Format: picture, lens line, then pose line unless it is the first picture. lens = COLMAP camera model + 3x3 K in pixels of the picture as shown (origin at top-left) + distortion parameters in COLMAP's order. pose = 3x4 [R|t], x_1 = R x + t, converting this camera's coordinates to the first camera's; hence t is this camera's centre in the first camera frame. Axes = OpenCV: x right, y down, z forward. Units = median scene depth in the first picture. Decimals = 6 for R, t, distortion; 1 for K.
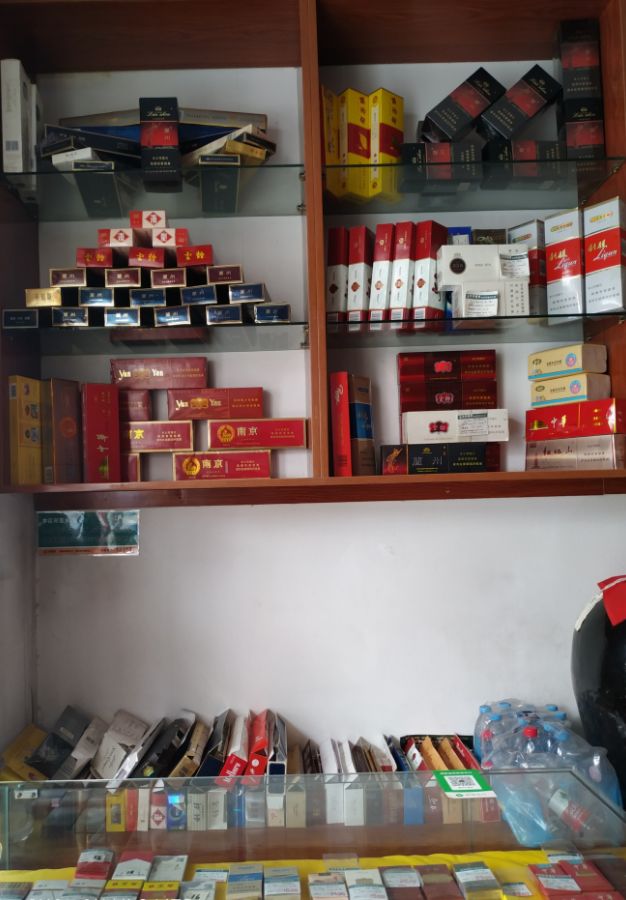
lens RADIAL K [[731.6, 0, 313.0], [0, 731.6, 450.0], [0, 0, 1]] dist [-0.005110, -0.040092]
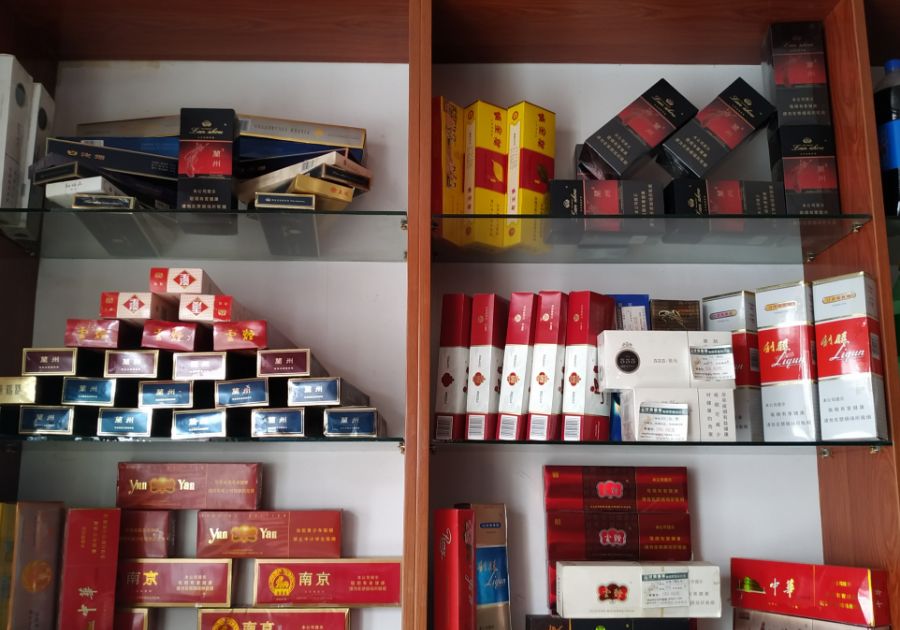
lens RADIAL K [[972.4, 0, 450.0], [0, 972.4, 315.0], [0, 0, 1]] dist [0.112585, -0.497750]
pose [[0.999484, 0.031906, -0.003620, 0.032390], [-0.032001, 0.980416, -0.194322, -0.104179], [-0.002651, 0.194337, 0.980931, 0.096716]]
